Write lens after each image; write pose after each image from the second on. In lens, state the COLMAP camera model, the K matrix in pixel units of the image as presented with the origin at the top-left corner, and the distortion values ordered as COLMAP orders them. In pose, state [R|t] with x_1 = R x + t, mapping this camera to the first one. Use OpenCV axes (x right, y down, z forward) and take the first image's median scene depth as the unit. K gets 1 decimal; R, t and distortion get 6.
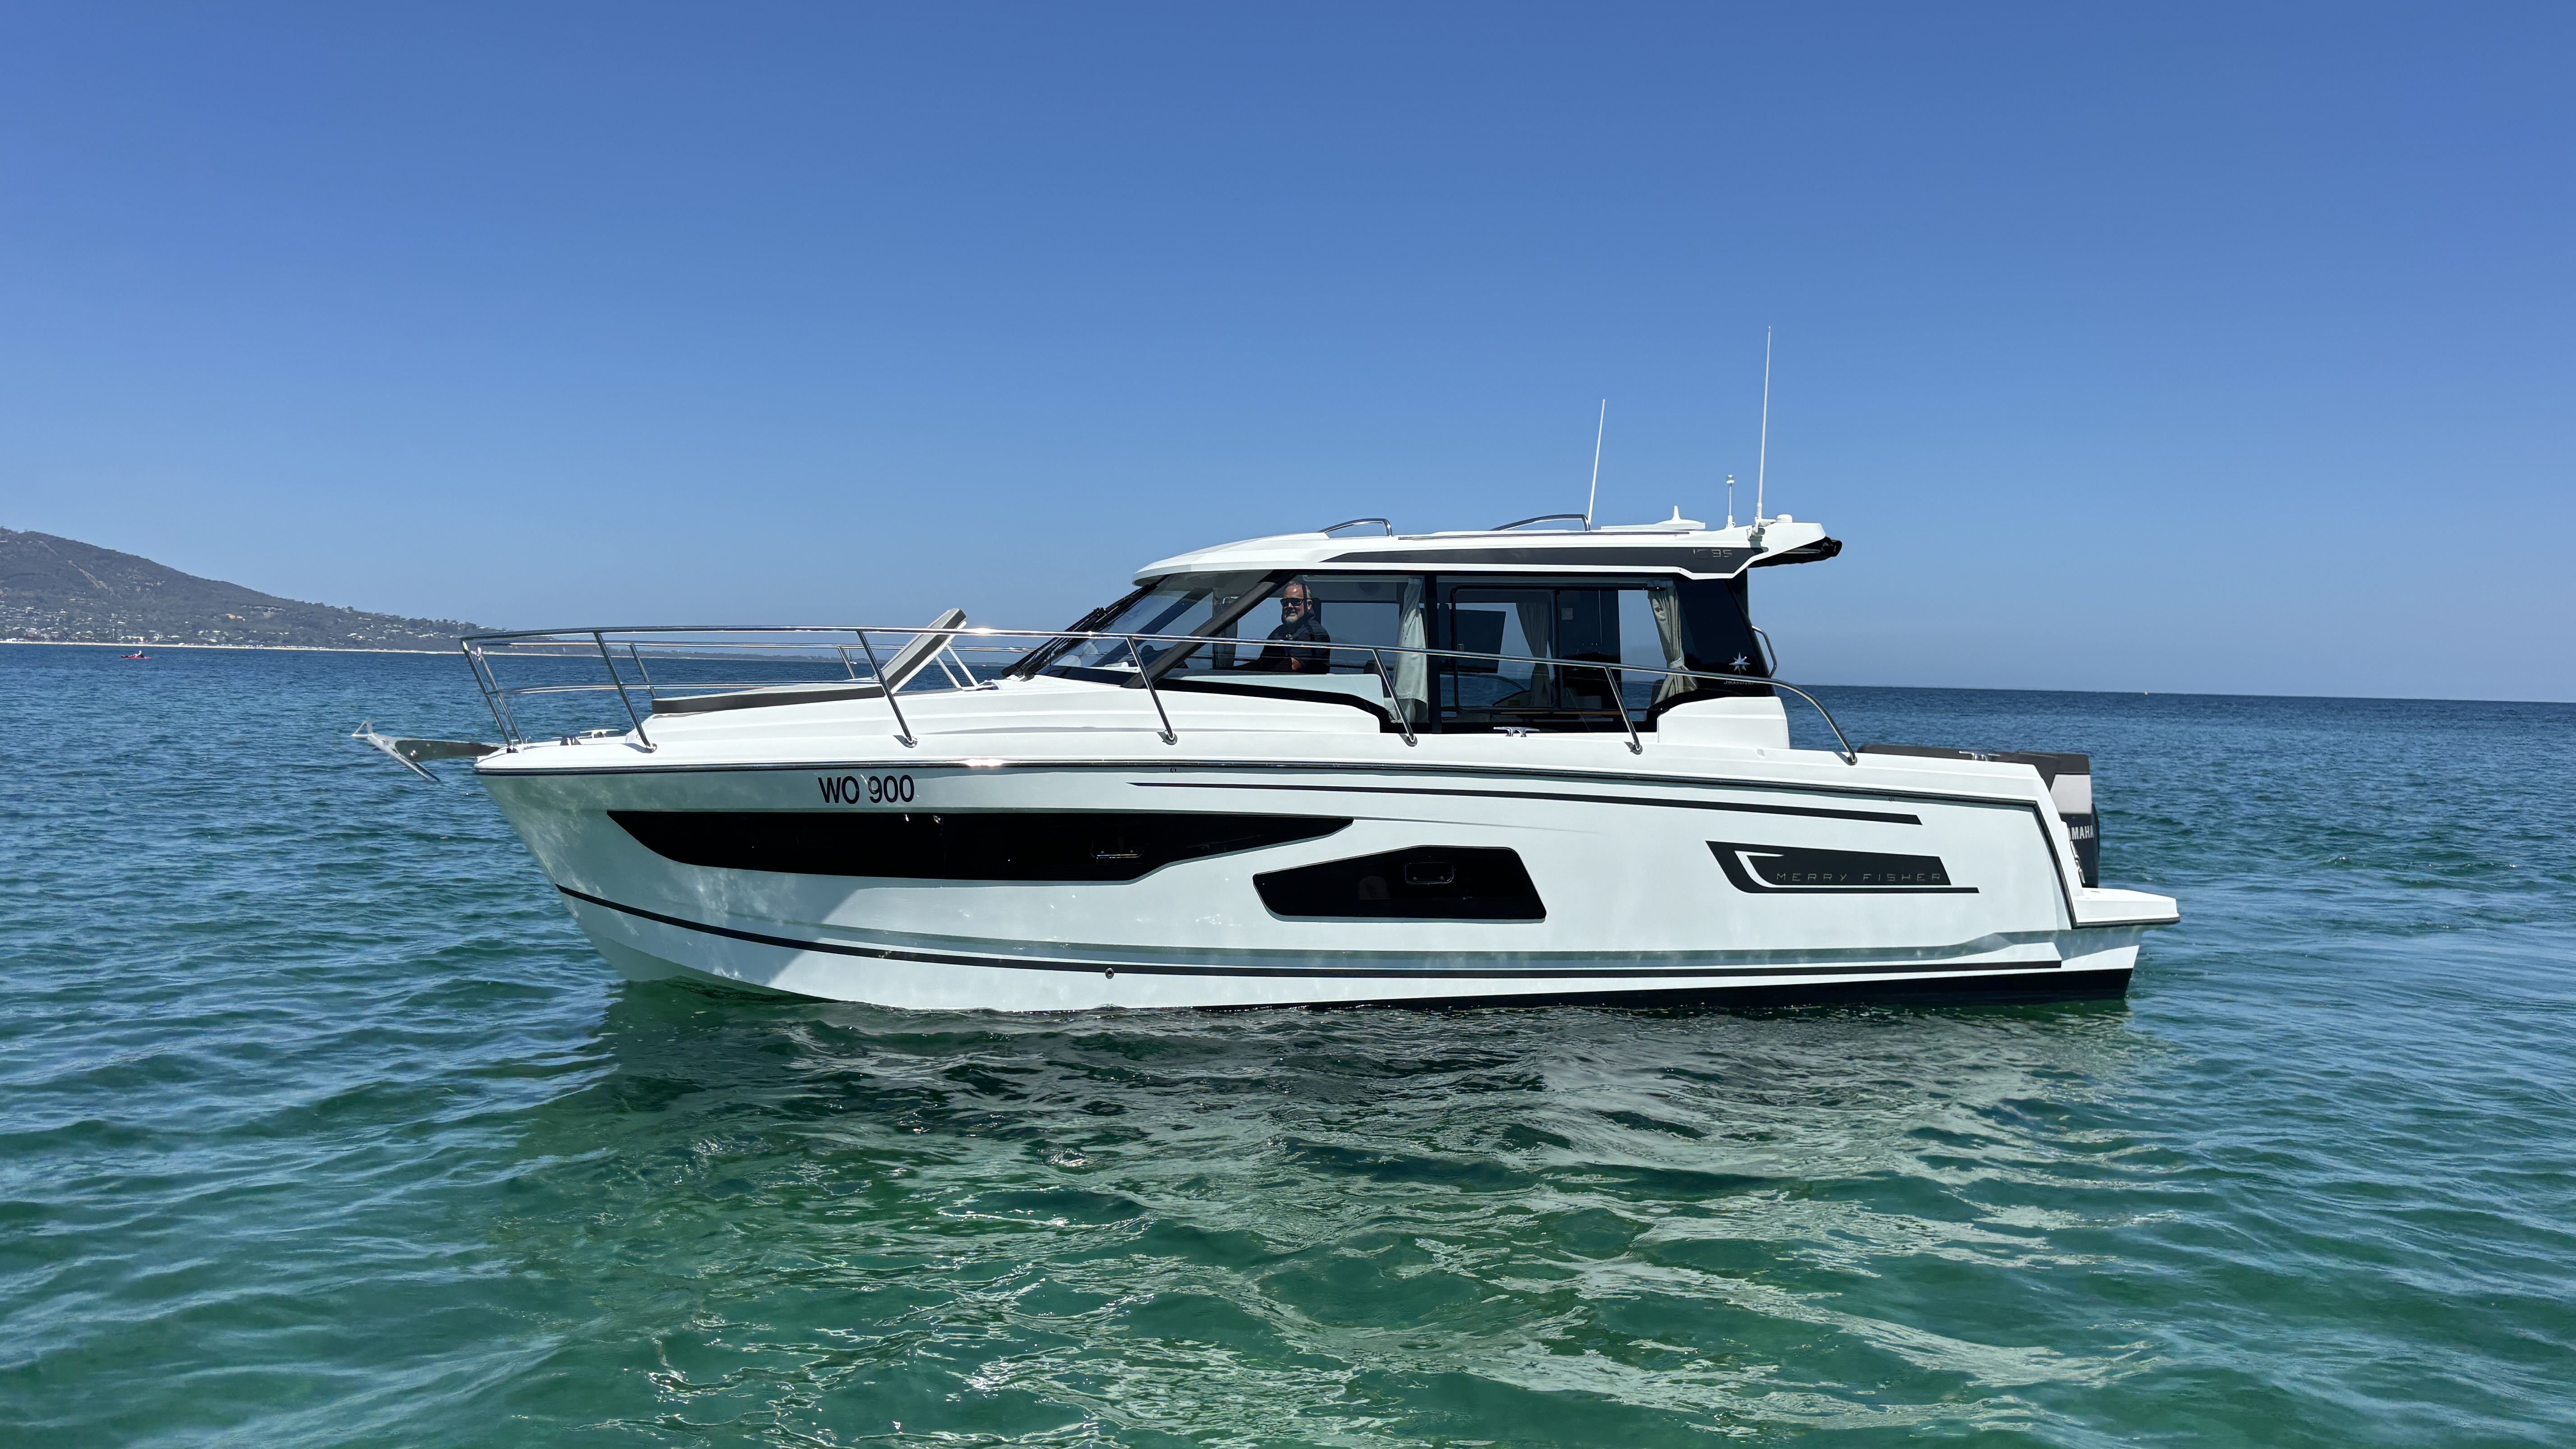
lens RADIAL K [[1968.3, 0, 1290.3], [0, 1968.3, 723.2], [0, 0, 1]] dist [0.007388, 0.000709]
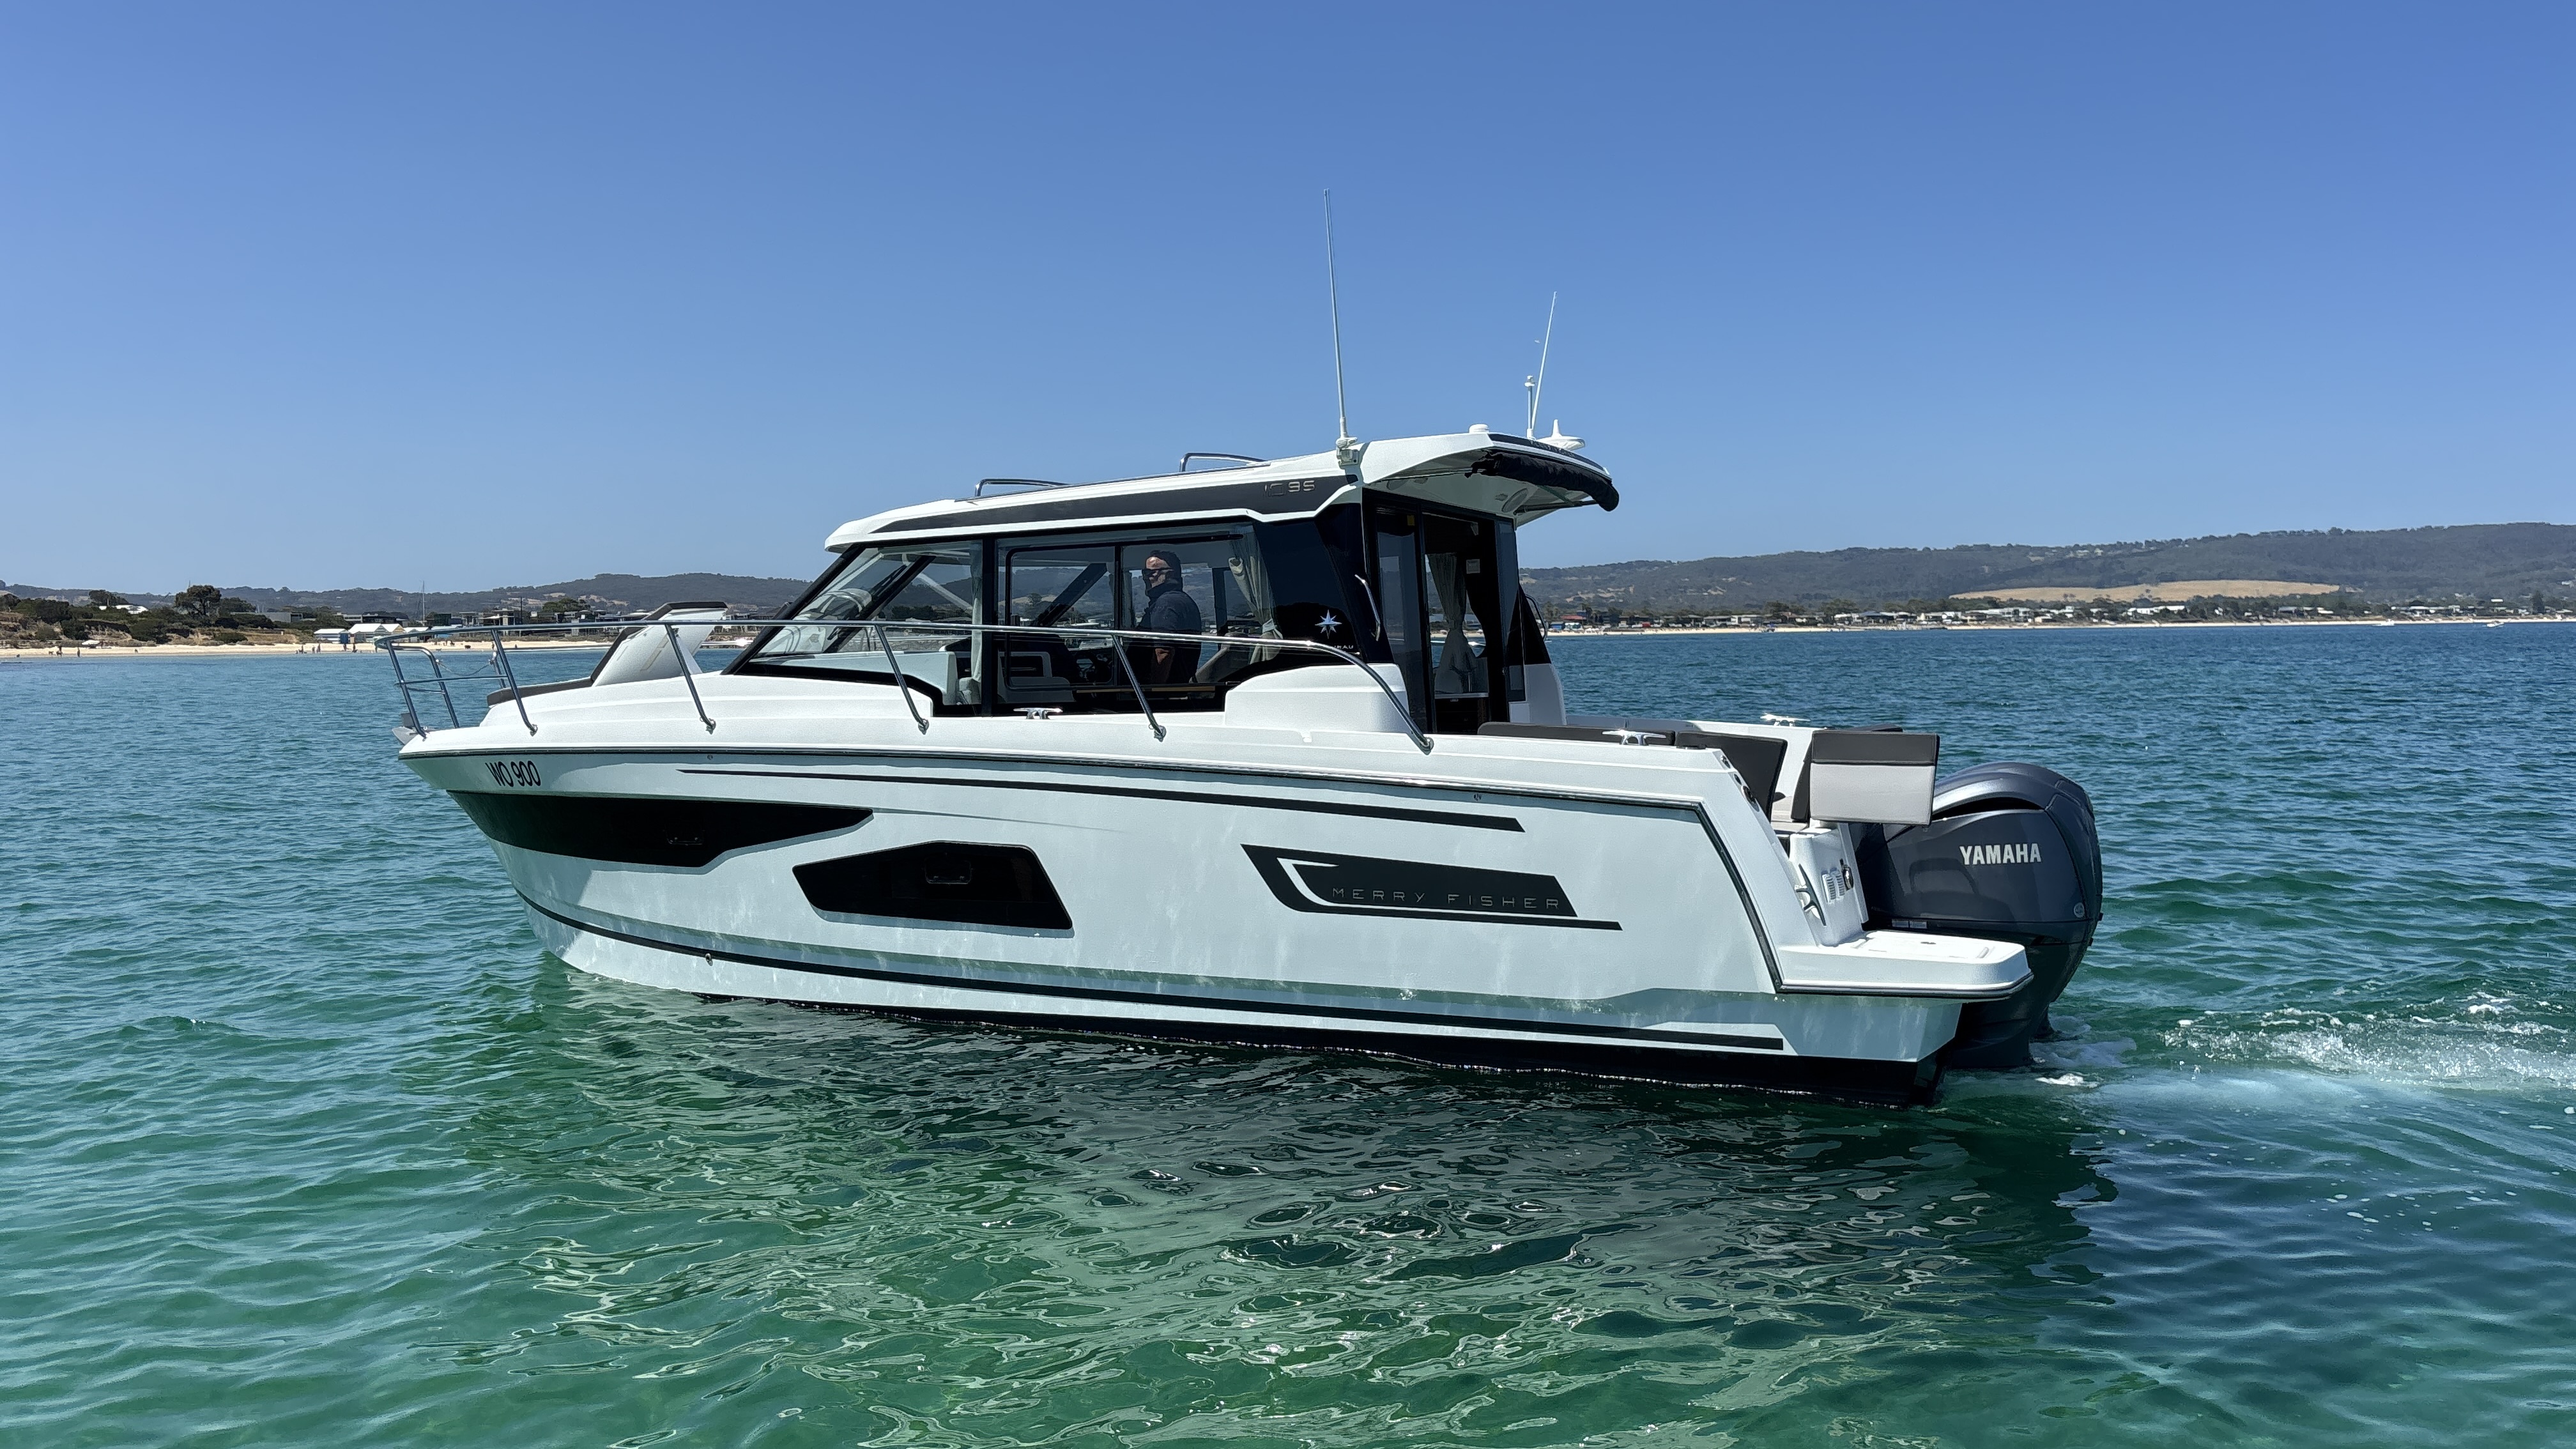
lens RADIAL K [[2025.2, 0, 1286.3], [0, 2025.2, 694.1], [0, 0, 1]] dist [0.204054, -0.552025]
pose [[0.773491, -0.017807, -0.633557, 0.748708], [0.014720, 0.999840, -0.010131, 0.006454], [0.633636, -0.001490, 0.773630, 0.362850]]
